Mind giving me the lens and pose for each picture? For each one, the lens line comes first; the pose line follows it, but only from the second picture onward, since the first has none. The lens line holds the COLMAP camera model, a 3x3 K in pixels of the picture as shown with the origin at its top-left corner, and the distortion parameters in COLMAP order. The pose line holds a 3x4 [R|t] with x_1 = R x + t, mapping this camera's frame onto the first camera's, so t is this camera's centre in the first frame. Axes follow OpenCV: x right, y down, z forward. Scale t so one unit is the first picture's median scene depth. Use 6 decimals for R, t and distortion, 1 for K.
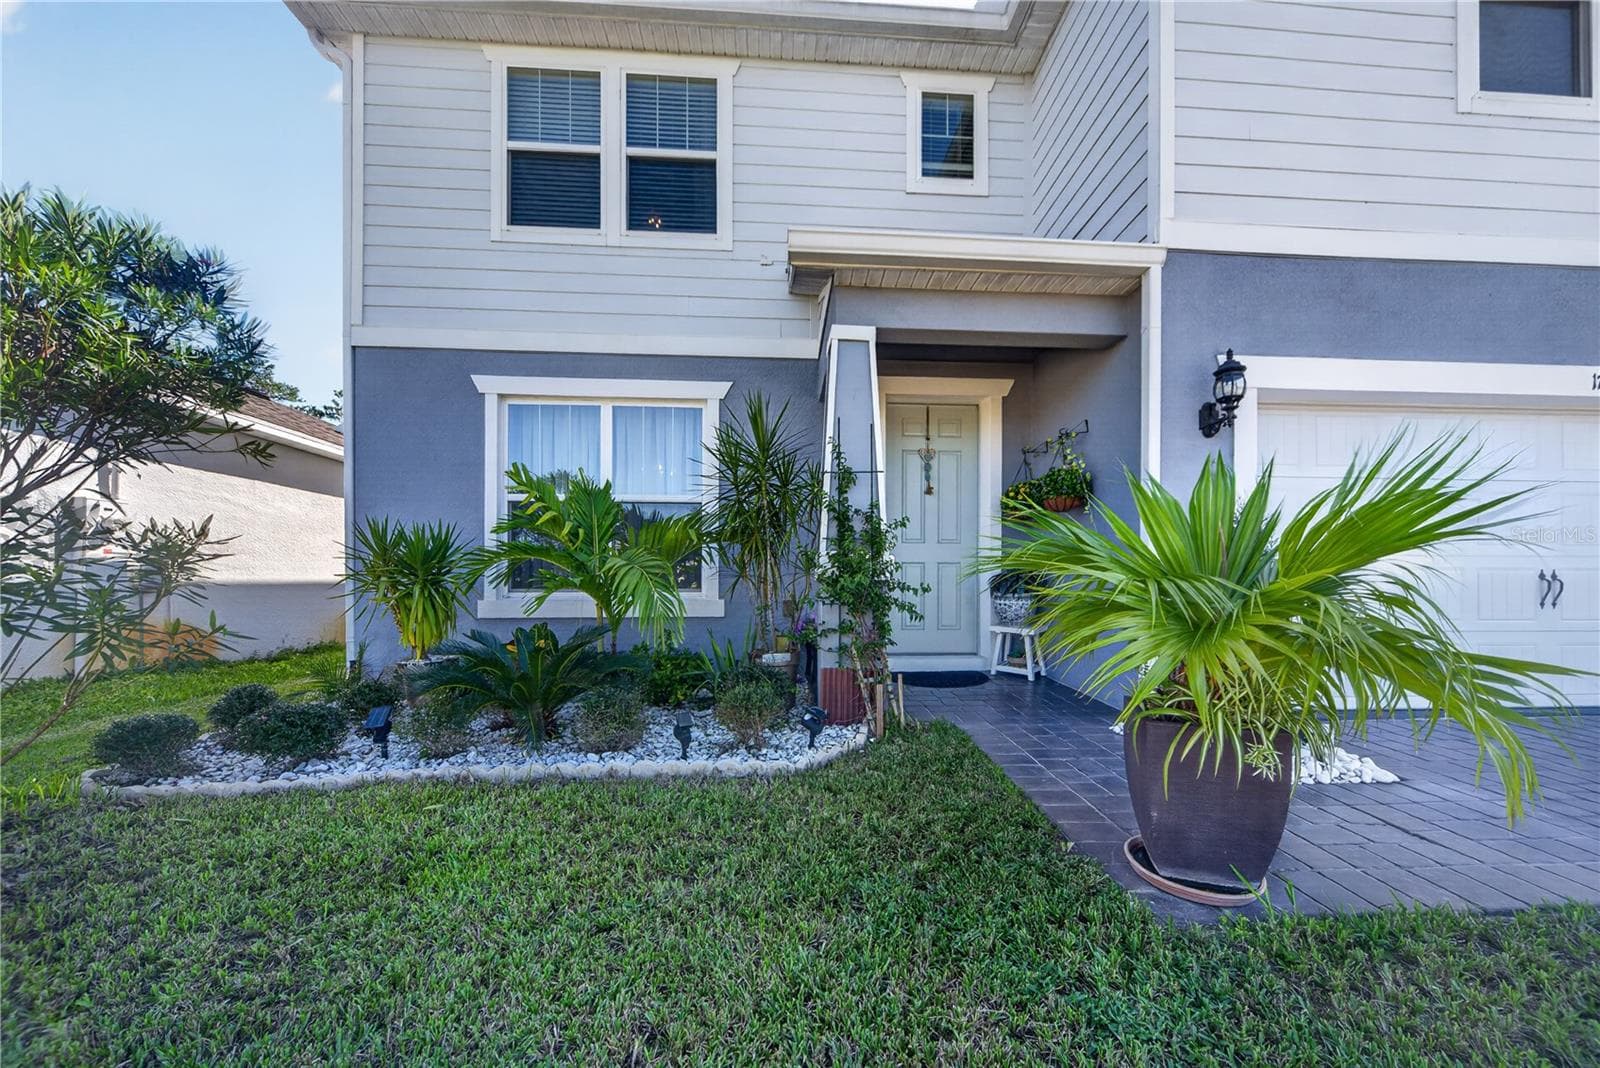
lens RADIAL K [[567.7, 0, 816.9], [0, 567.7, 583.2], [0, 0, 1]] dist [0.000582, -0.000202]
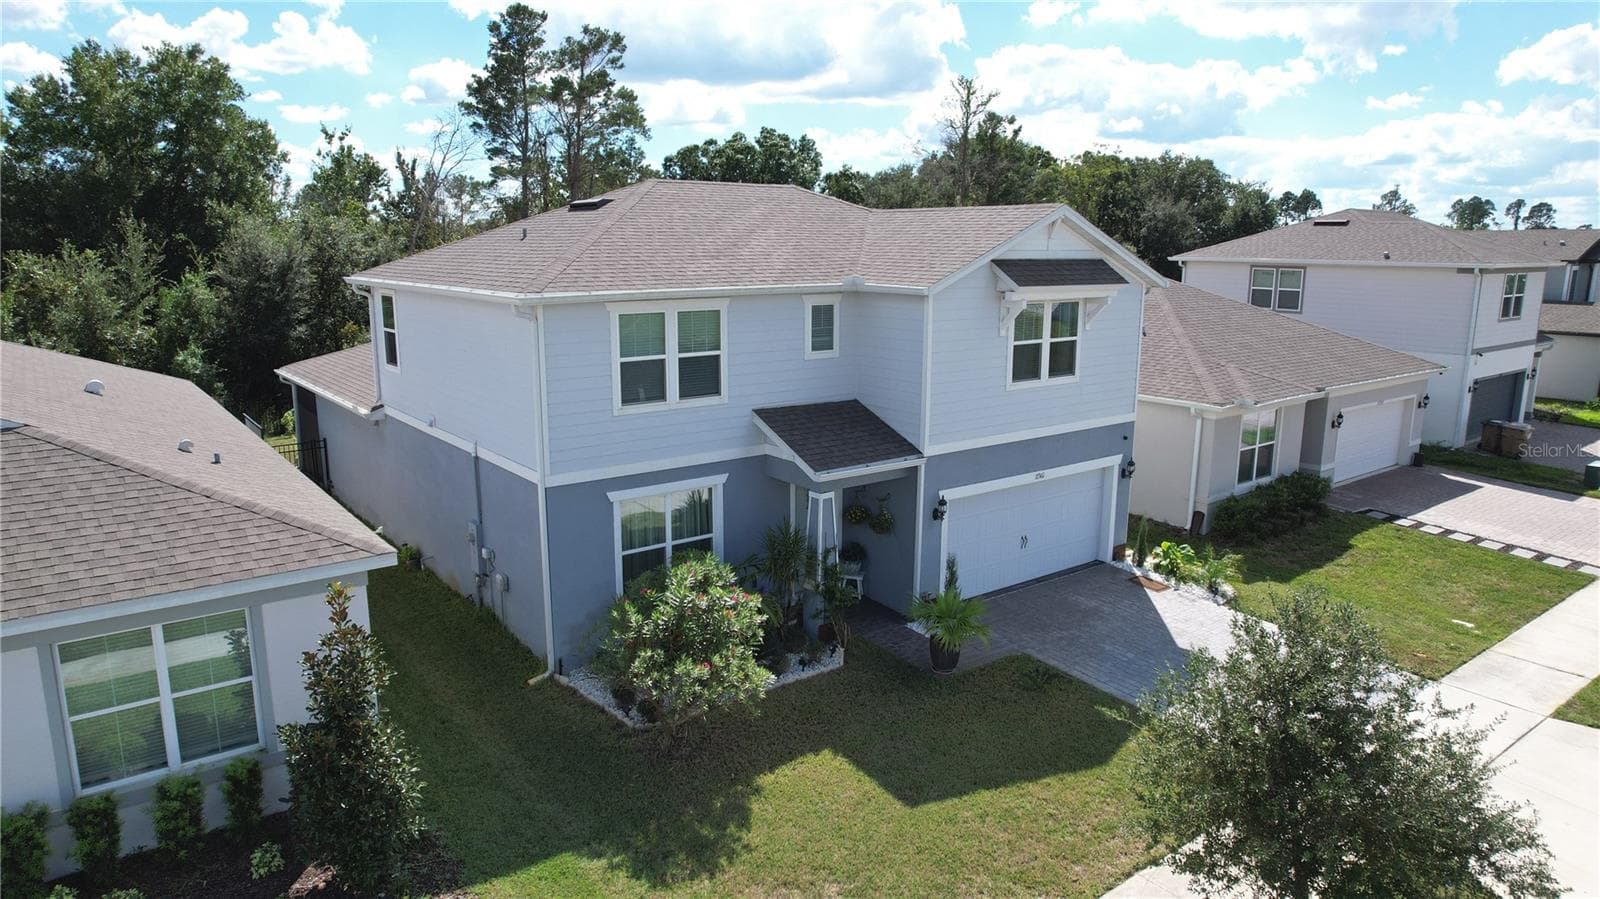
lens RADIAL K [[990.1, 0, 795.9], [0, 990.1, 443.6], [0, 0, 1]] dist [-0.018219, 0.017131]
pose [[0.835985, -0.102791, 0.539039, -1.756891], [-0.006270, 0.980446, 0.196689, -1.122949], [-0.548717, -0.167809, 0.818993, -1.816500]]
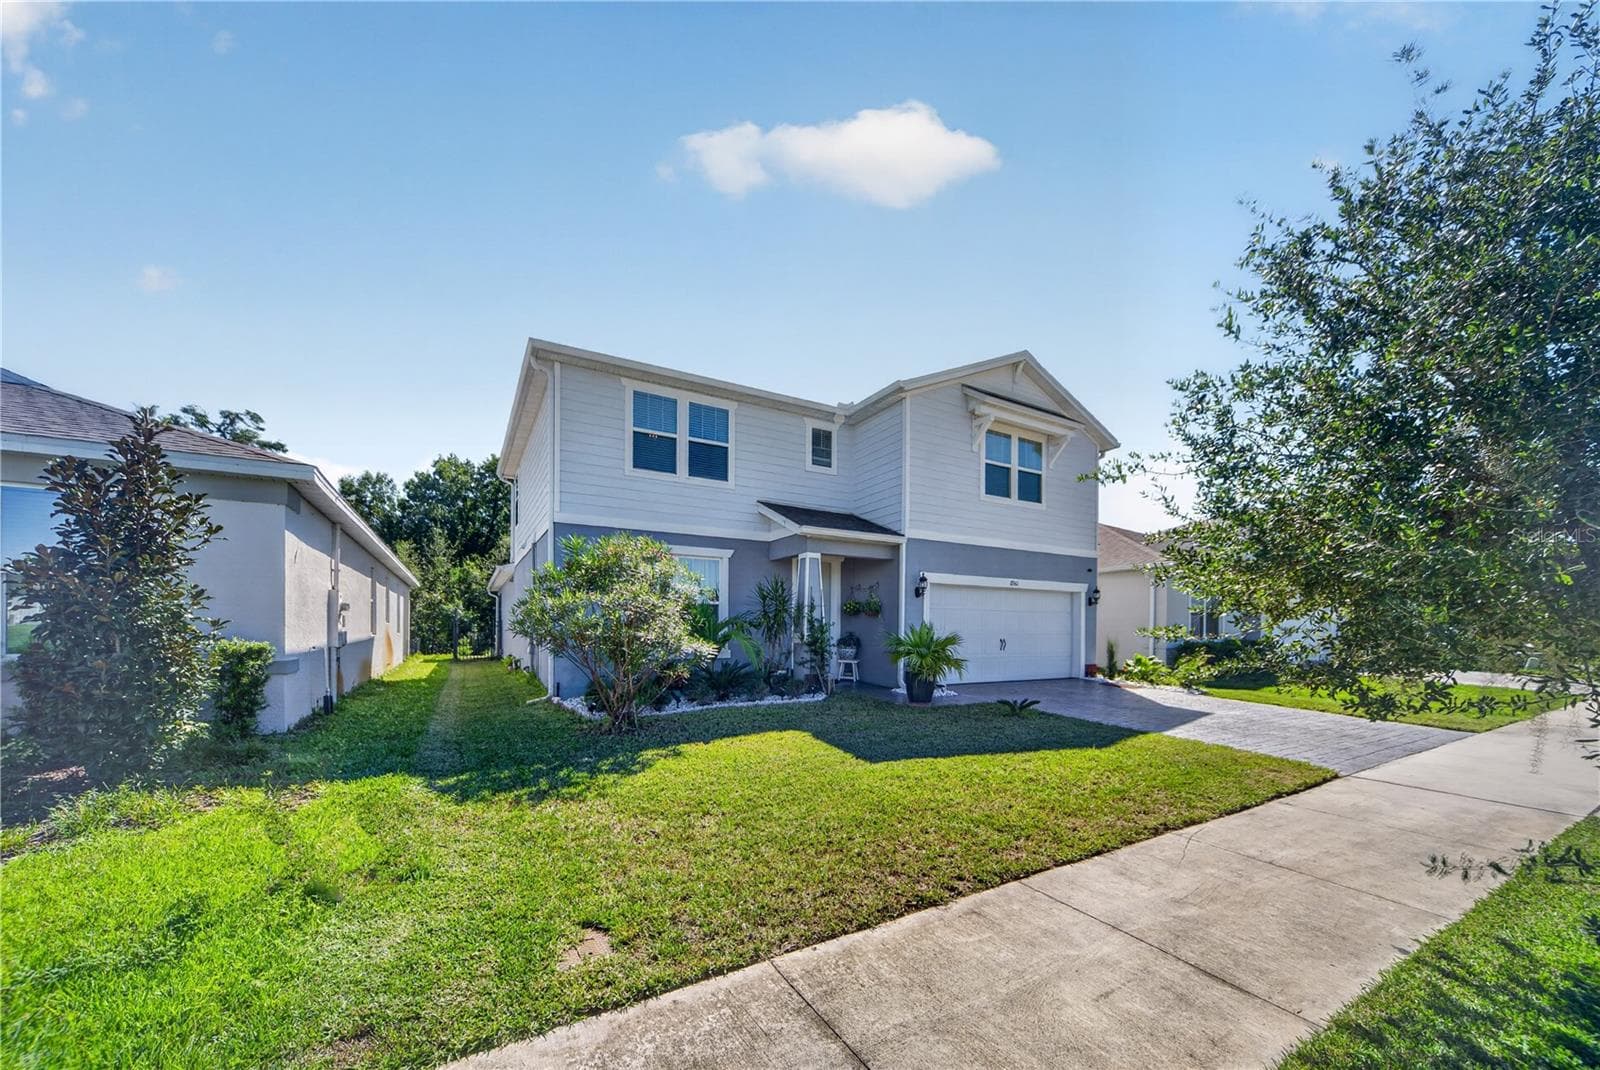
lens RADIAL K [[567.7, 0, 804.2], [0, 567.7, 634.1], [0, 0, 1]] dist [0.000582, -0.000202]
pose [[0.899582, -0.001558, 0.436748, -0.885818], [-0.004239, 0.999915, 0.012298, -0.064776], [-0.436731, -0.012914, 0.899500, -1.107508]]
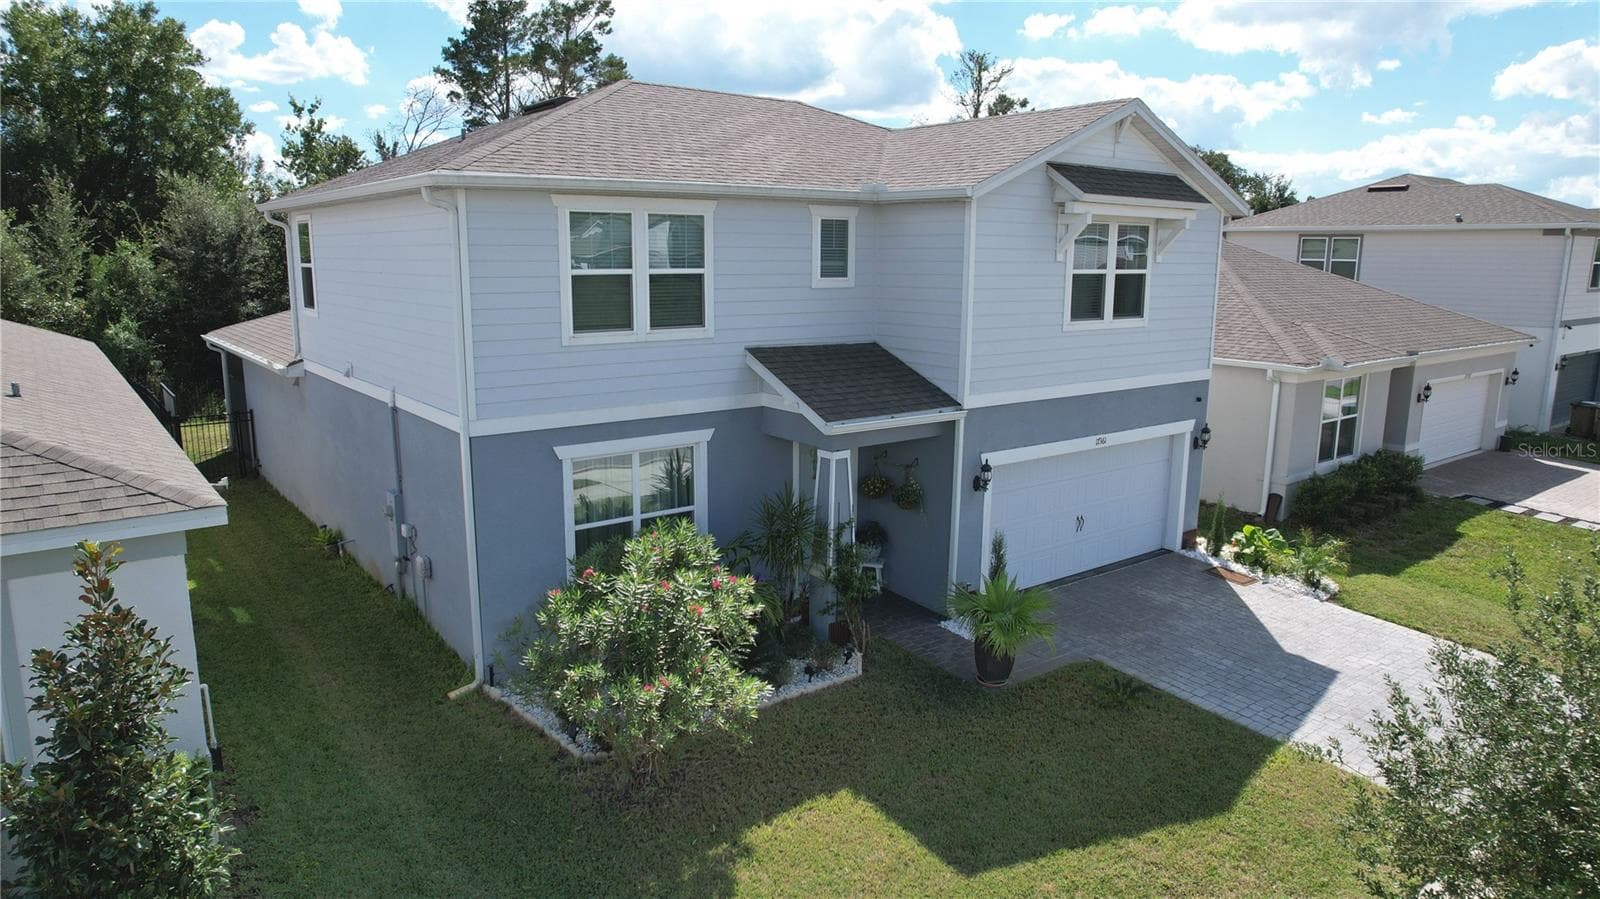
lens RADIAL K [[990.1, 0, 792.8], [0, 990.1, 446.5], [0, 0, 1]] dist [-0.018219, 0.017131]
pose [[0.836510, -0.095716, 0.539527, -1.399086], [-0.009110, 0.982060, 0.188349, -0.813934], [-0.547876, -0.162471, 0.820631, -1.240019]]
